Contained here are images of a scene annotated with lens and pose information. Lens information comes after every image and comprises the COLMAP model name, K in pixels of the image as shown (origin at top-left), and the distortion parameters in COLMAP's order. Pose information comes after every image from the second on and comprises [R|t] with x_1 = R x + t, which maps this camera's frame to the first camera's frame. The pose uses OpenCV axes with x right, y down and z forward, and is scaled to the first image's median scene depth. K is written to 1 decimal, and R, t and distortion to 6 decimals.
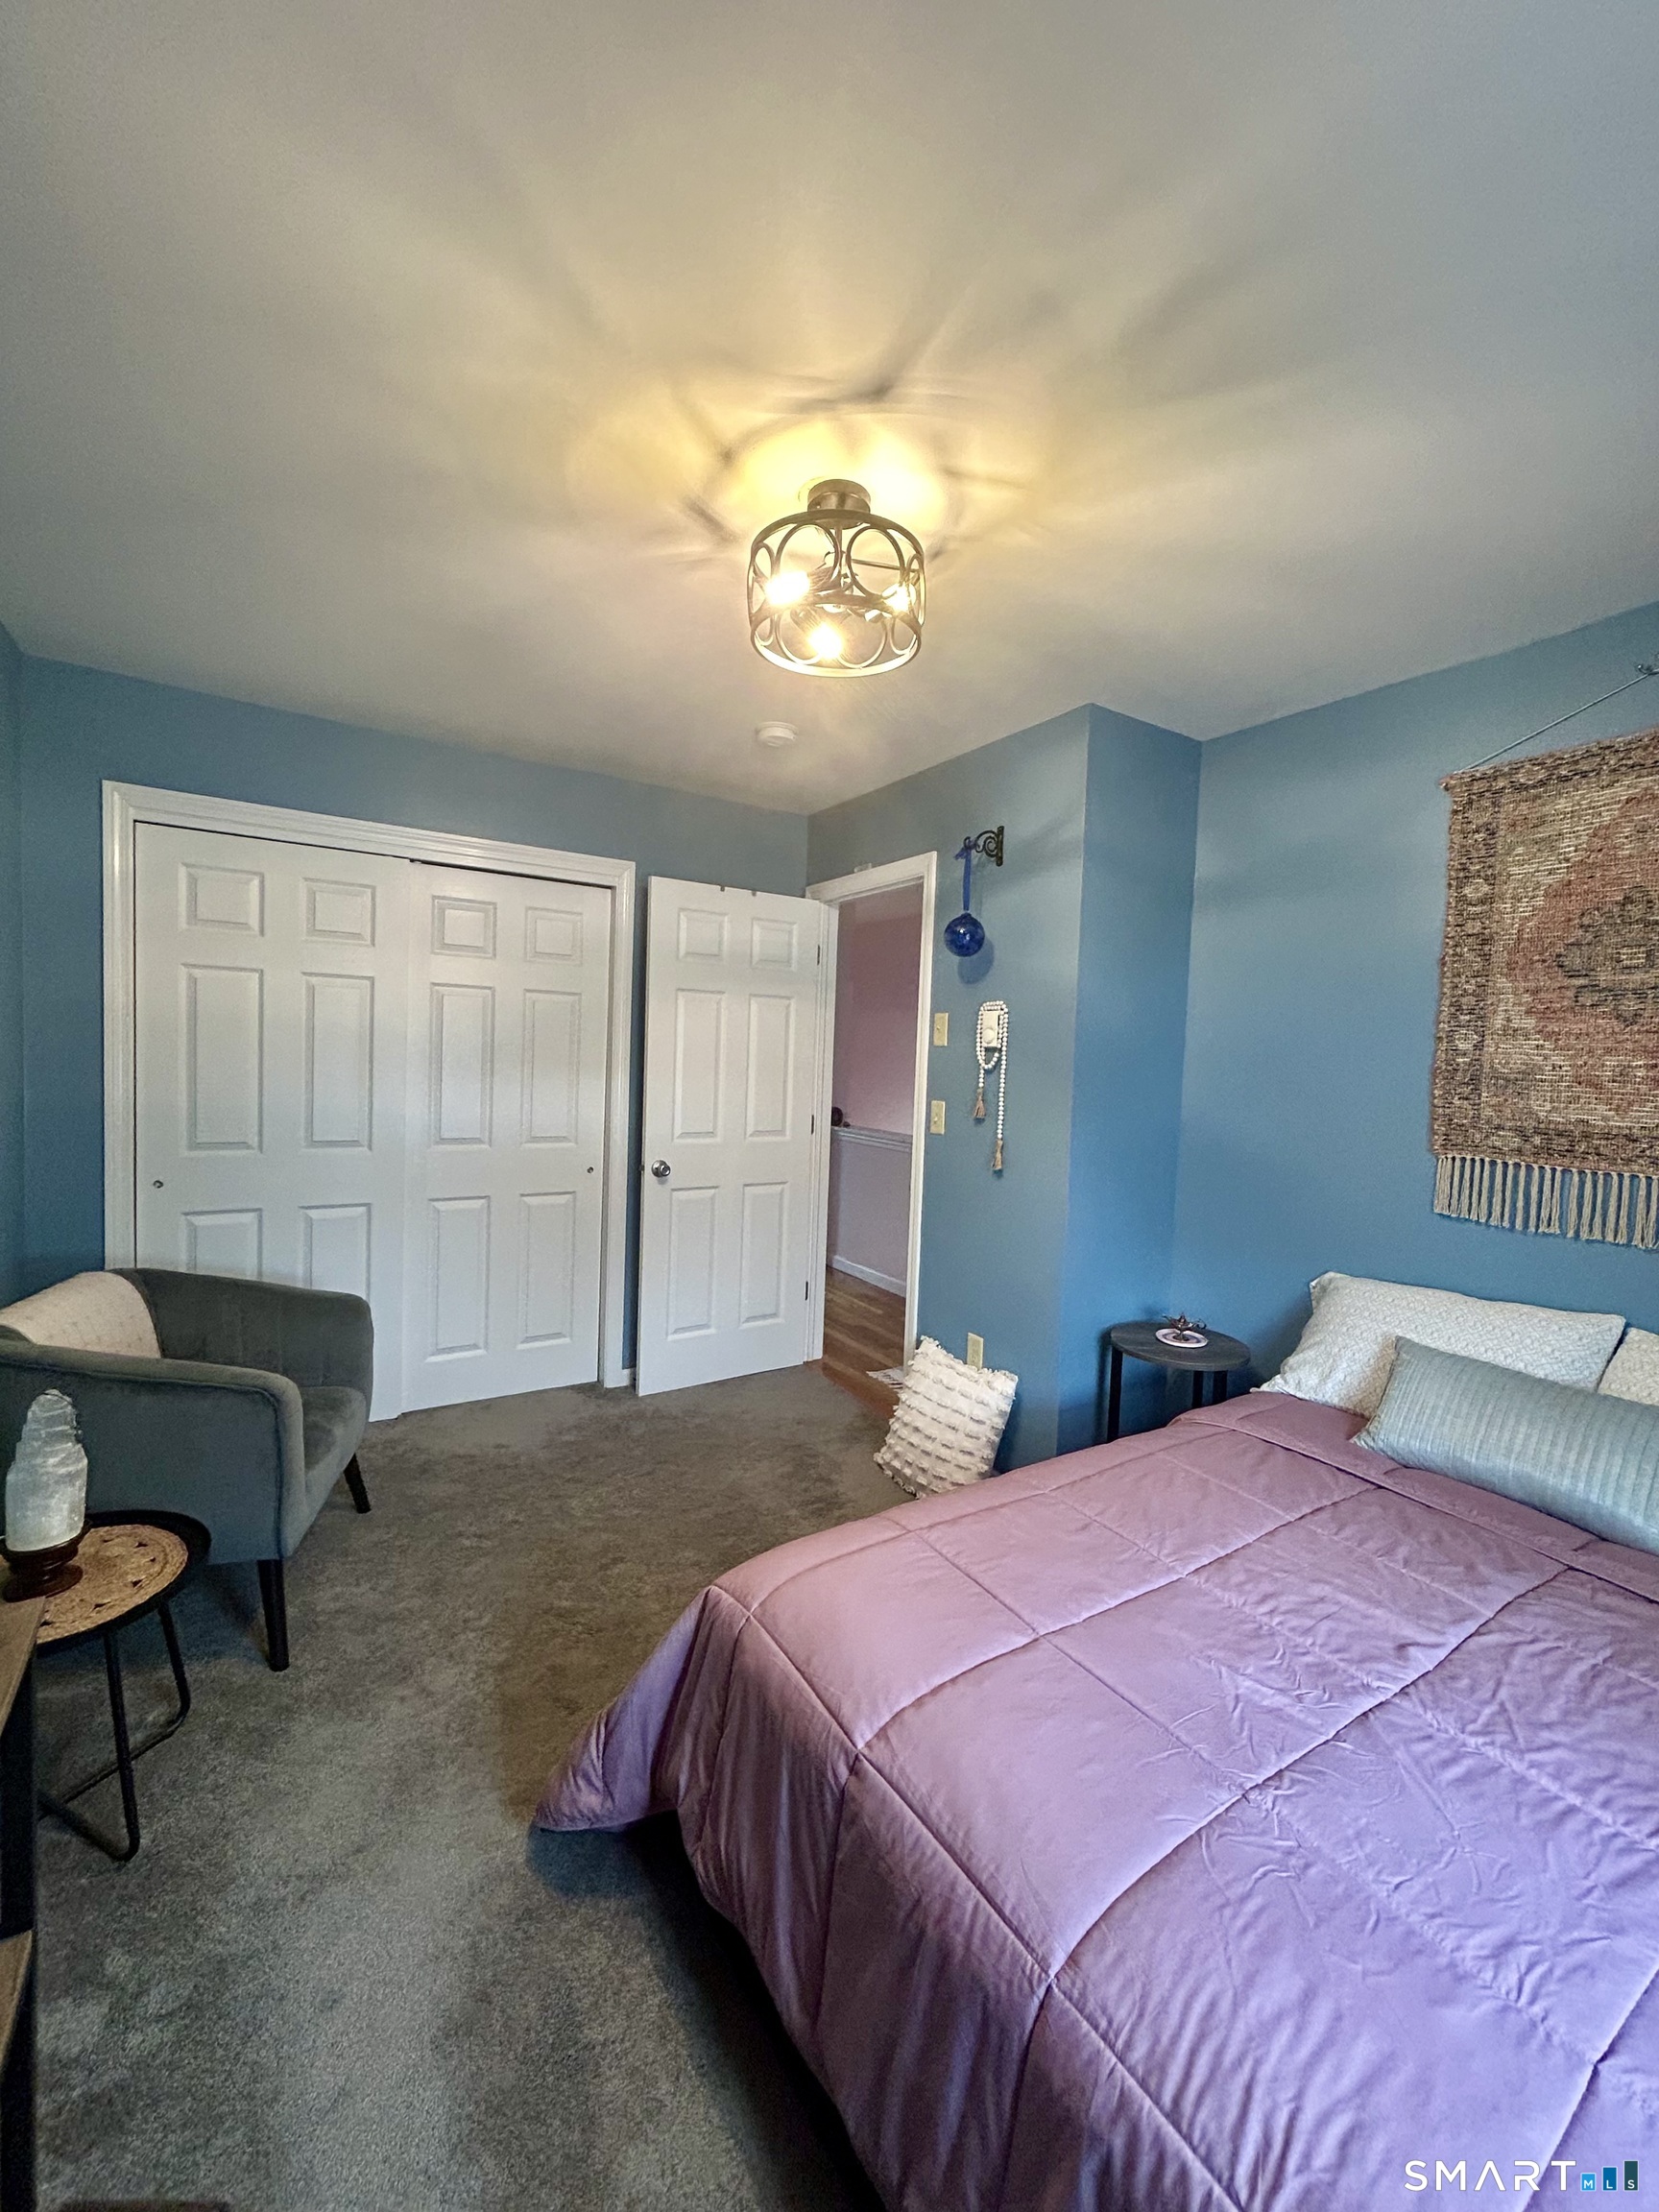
lens RADIAL K [[886.2, 0, 829.7], [0, 886.2, 1101.5], [0, 0, 1]] dist [0.000739, 0.000146]
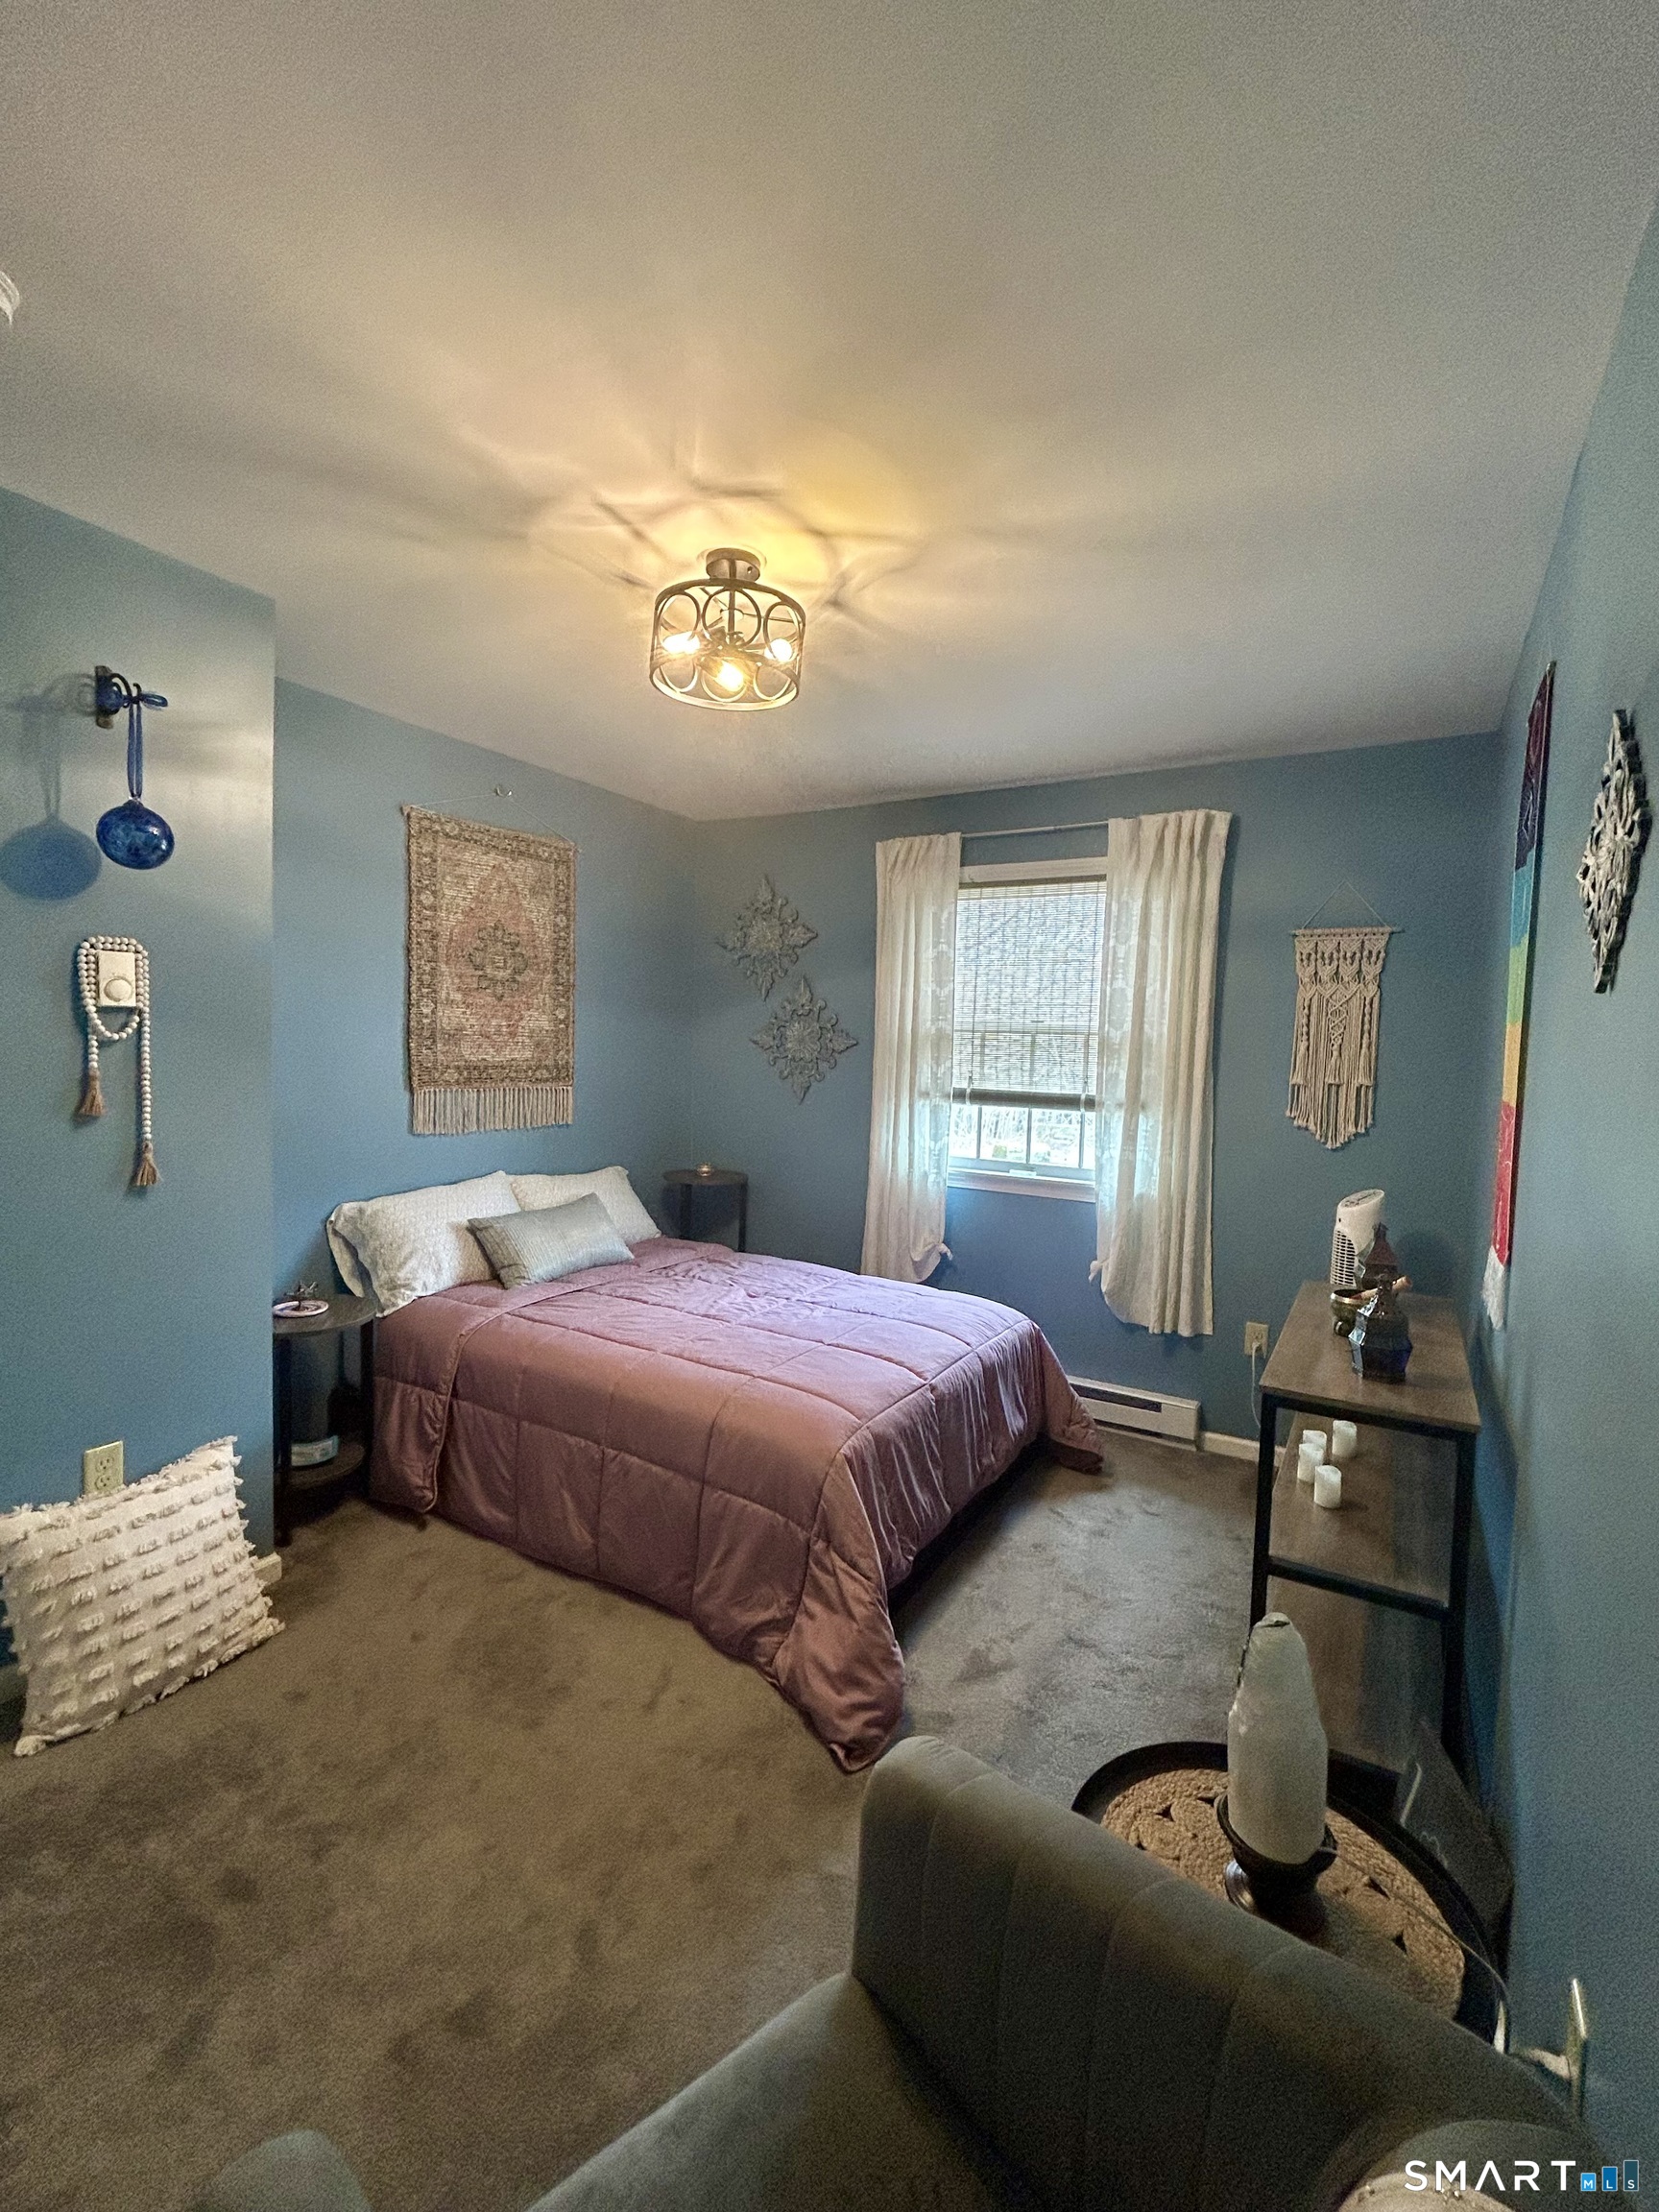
lens RADIAL K [[963.2, 0, 827.9], [0, 963.2, 1102.4], [0, 0, 1]] dist [0.001378, 0.000126]
pose [[-0.443062, -0.105113, 0.890308, -0.965934], [0.001900, 0.992990, 0.118181, -0.101900], [-0.896489, 0.054053, -0.439756, 1.159444]]
